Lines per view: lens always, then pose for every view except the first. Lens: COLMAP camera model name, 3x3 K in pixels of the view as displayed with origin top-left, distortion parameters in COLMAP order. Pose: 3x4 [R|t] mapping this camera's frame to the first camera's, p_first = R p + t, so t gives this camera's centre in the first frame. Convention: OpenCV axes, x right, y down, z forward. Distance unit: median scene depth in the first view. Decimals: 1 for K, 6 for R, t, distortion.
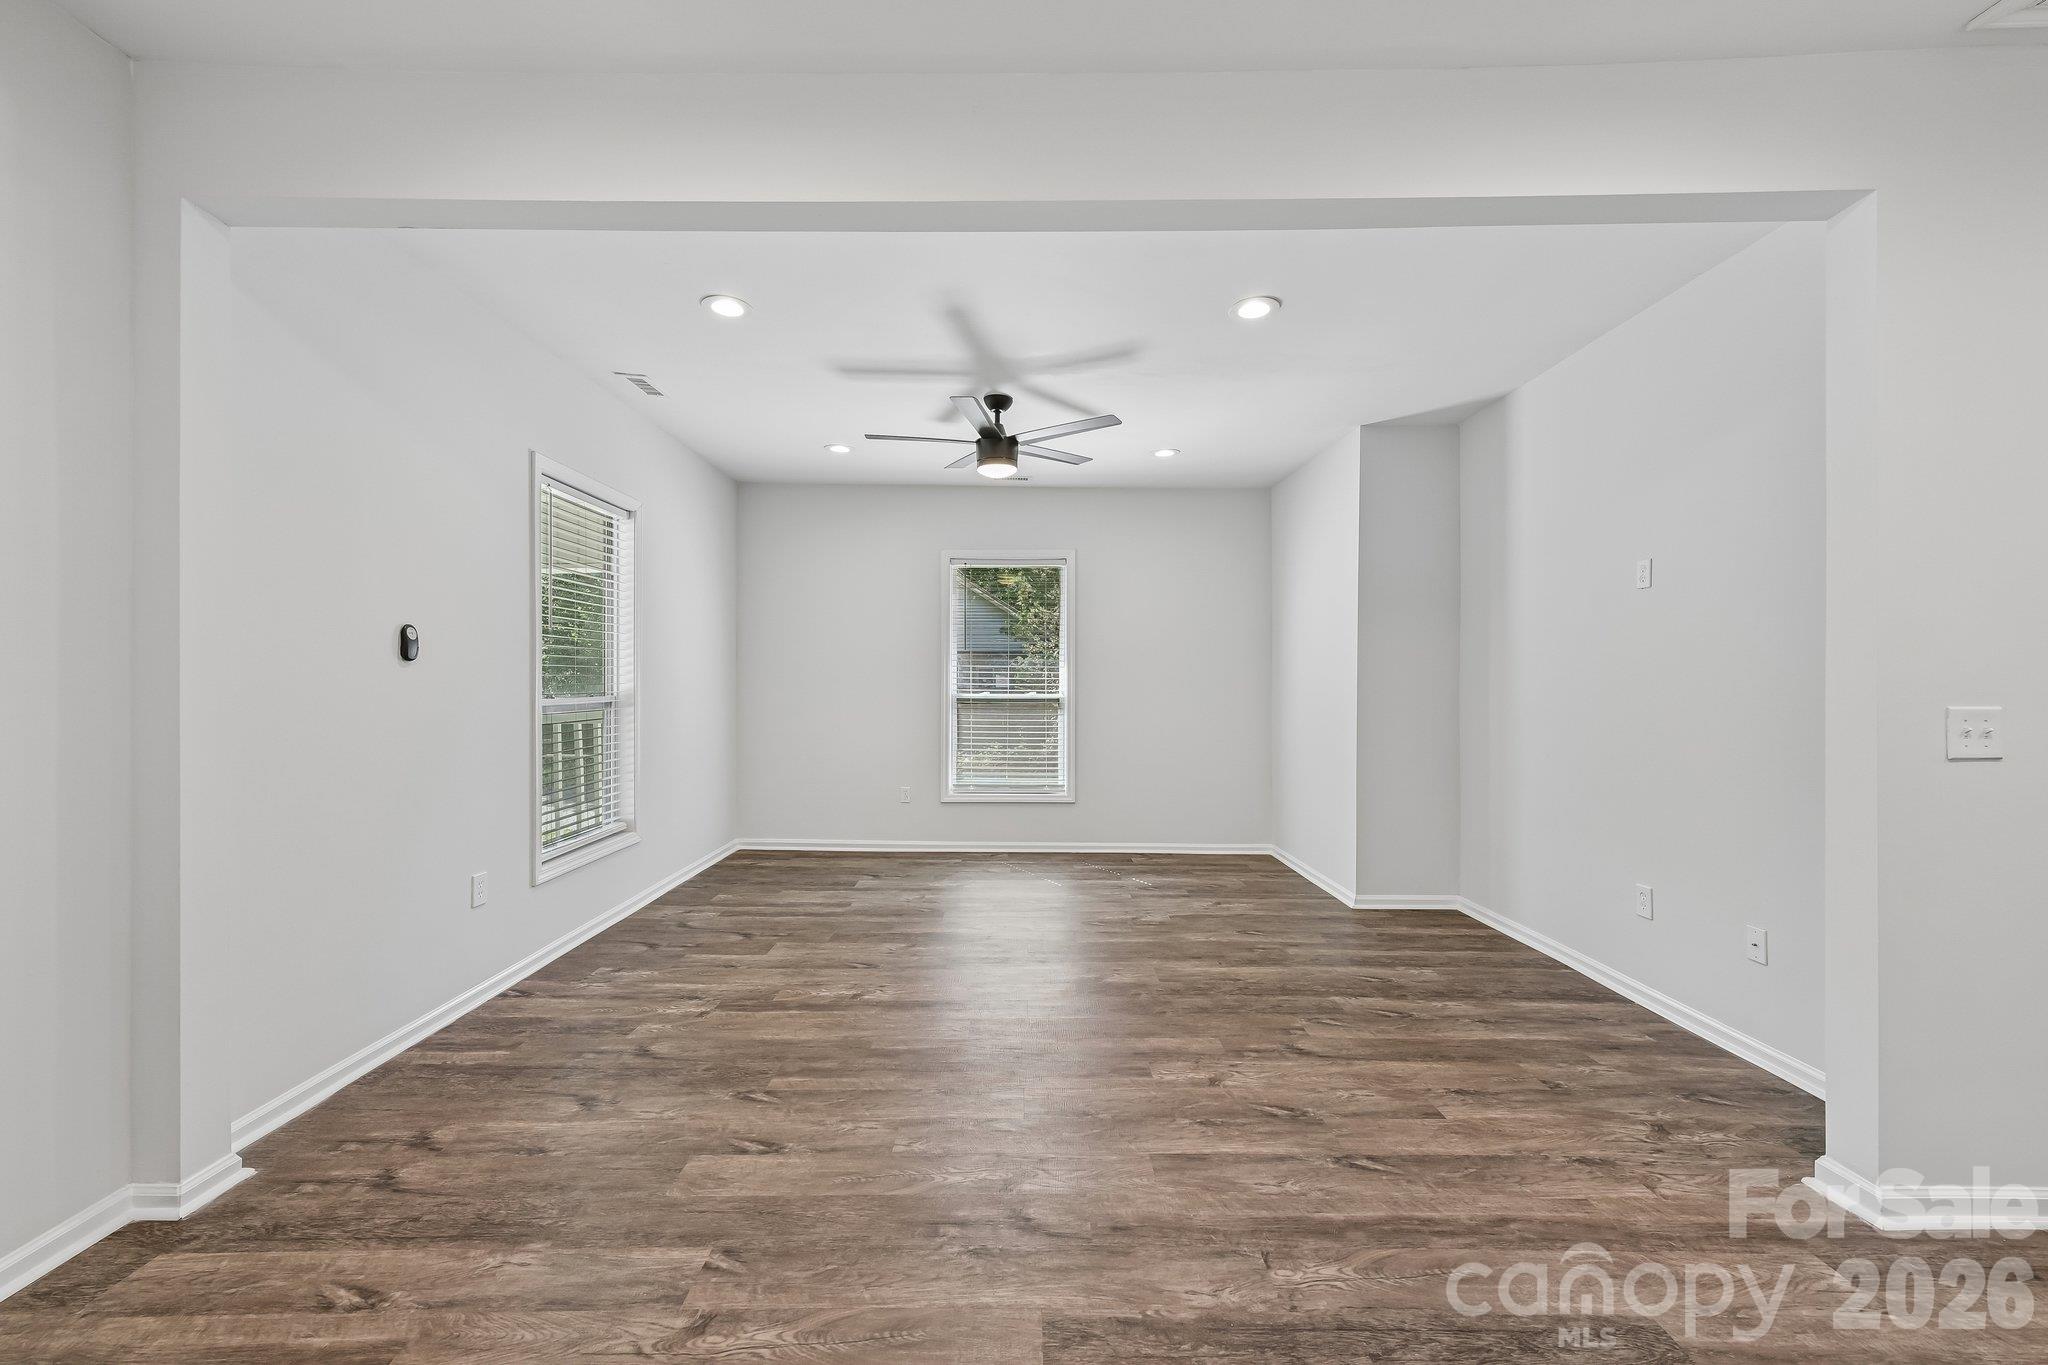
lens RADIAL K [[801.5, 0, 1024.1], [0, 801.5, 689.5], [0, 0, 1]] dist [0.011085, -0.001018]
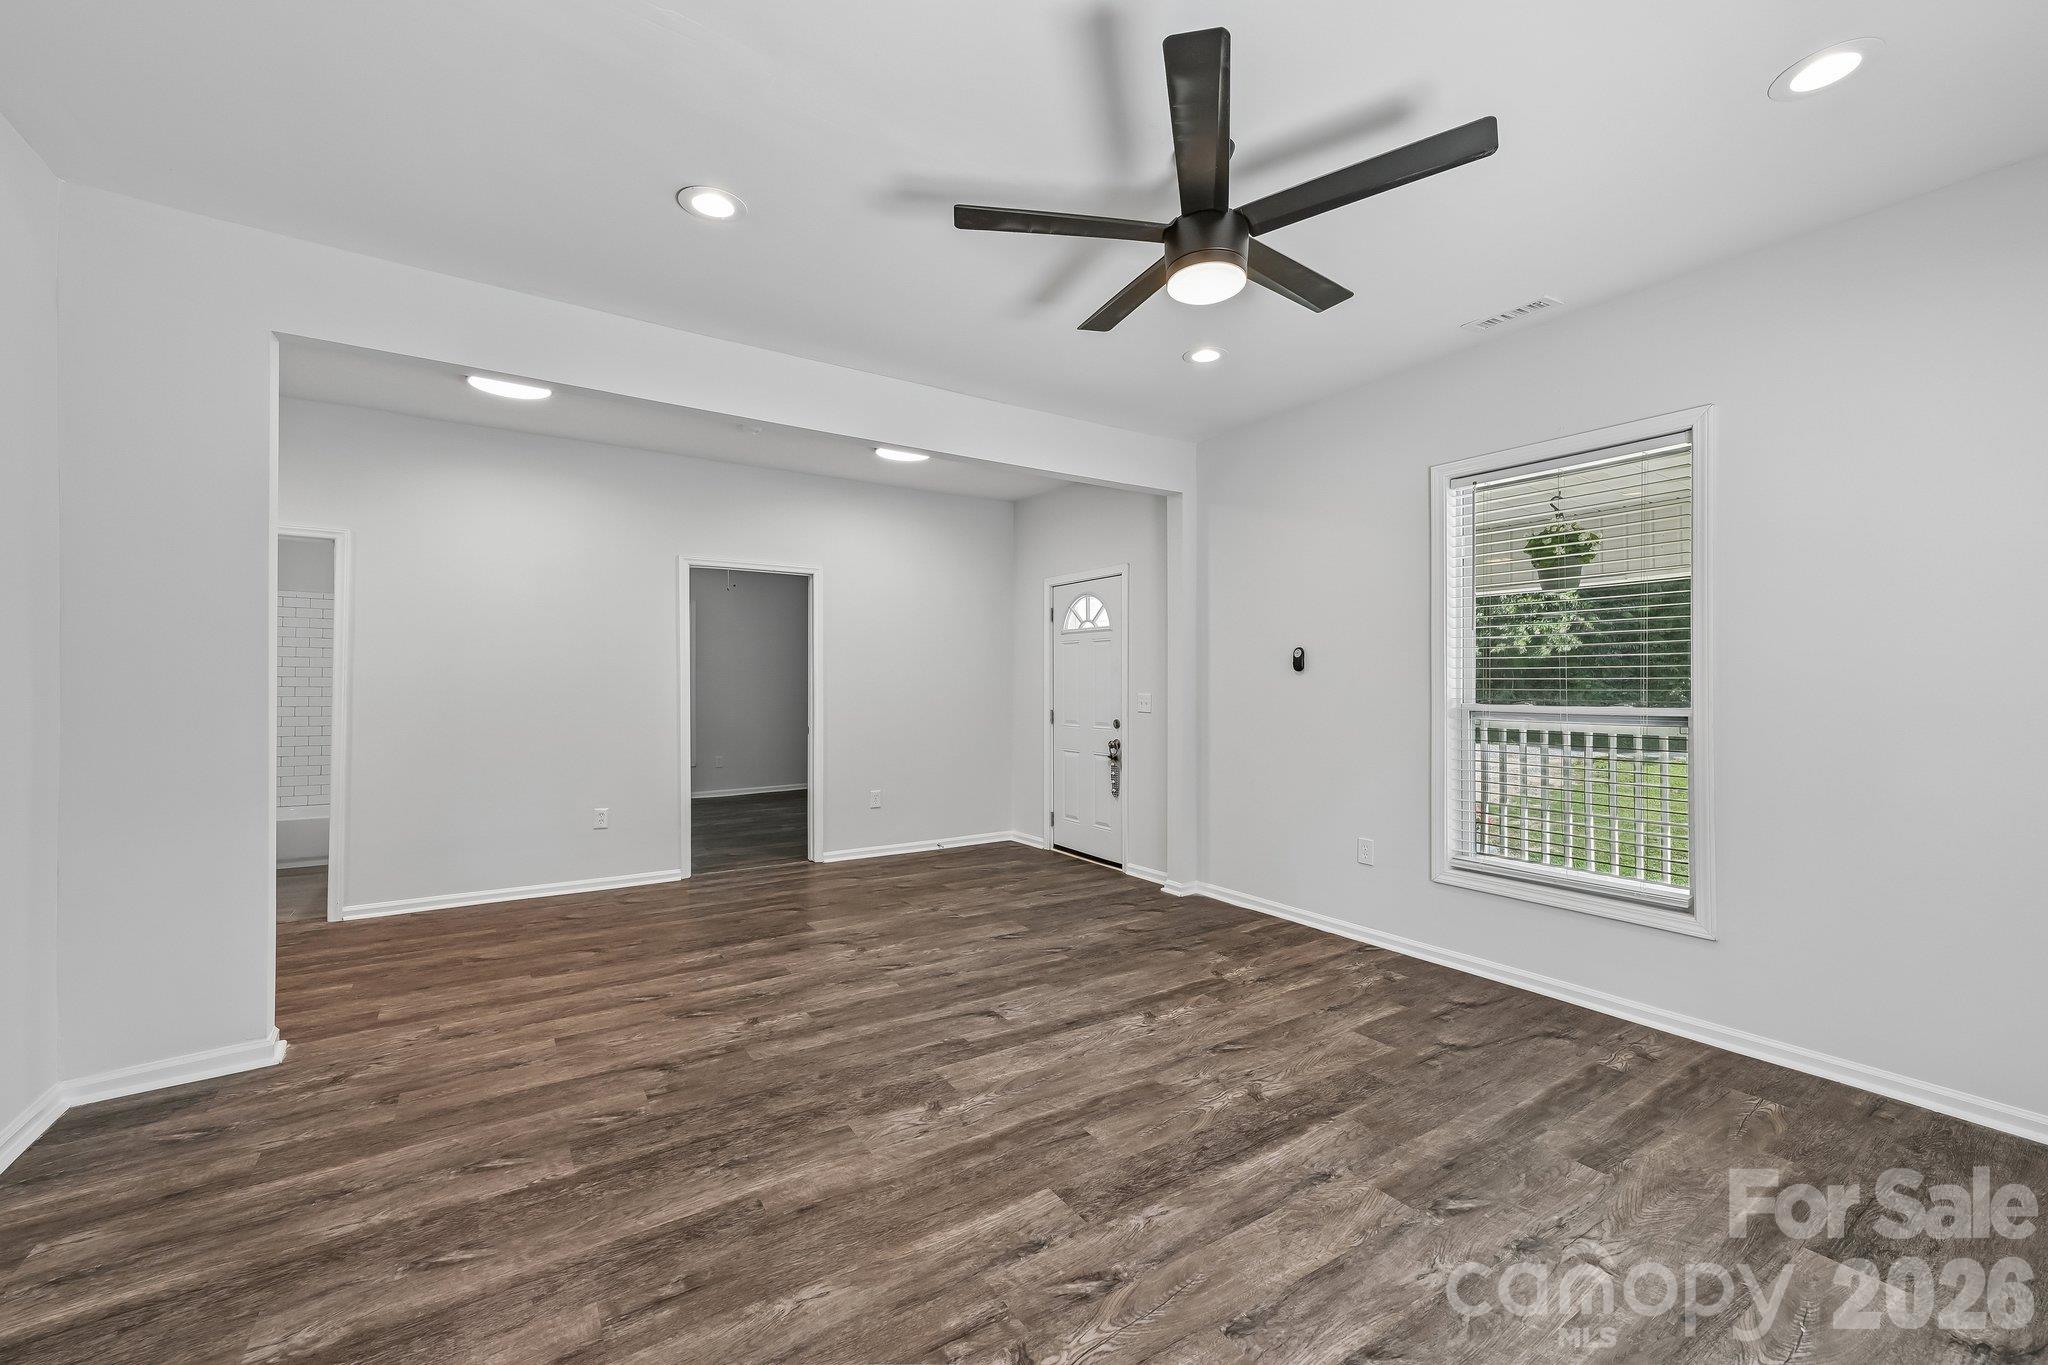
lens RADIAL K [[801.5, 0, 1042.3], [0, 801.5, 683.5], [0, 0, 1]] dist [0.011085, -0.001018]
pose [[-0.817091, -0.004221, -0.576493, 0.451849], [-0.012150, 0.999877, 0.009900, -0.016604], [0.576380, 0.015094, -0.817042, 1.737194]]
